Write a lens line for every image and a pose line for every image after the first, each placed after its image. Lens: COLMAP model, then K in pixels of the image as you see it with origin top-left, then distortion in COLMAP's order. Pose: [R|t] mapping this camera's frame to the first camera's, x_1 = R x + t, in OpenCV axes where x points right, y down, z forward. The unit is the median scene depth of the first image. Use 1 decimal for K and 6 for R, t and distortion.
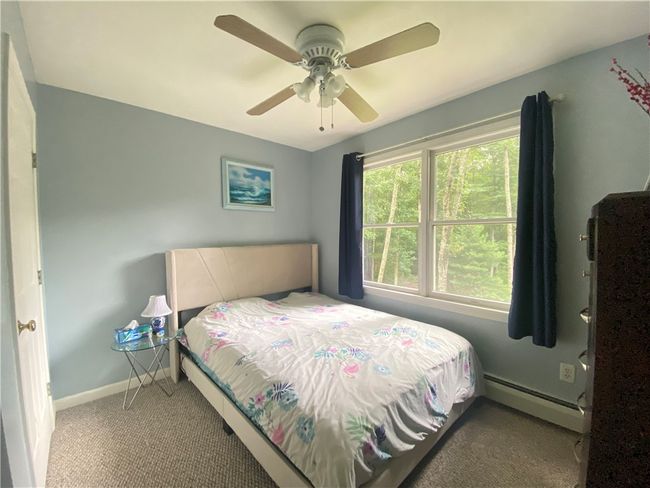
lens RADIAL K [[264.1, 0, 325.0], [0, 264.1, 244.0], [0, 0, 1]] dist [-0.000256, -0.000122]
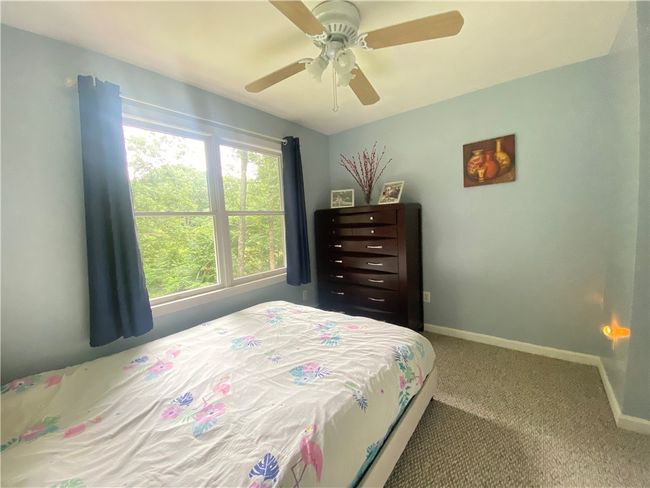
lens RADIAL K [[262.4, 0, 324.8], [0, 262.4, 230.7], [0, 0, 1]] dist [-0.000552, -0.000136]
pose [[-0.142993, -0.029312, 0.989289, -0.772573], [0.096272, 0.994409, 0.043379, -0.023798], [-0.985030, 0.101443, -0.139372, 0.919881]]
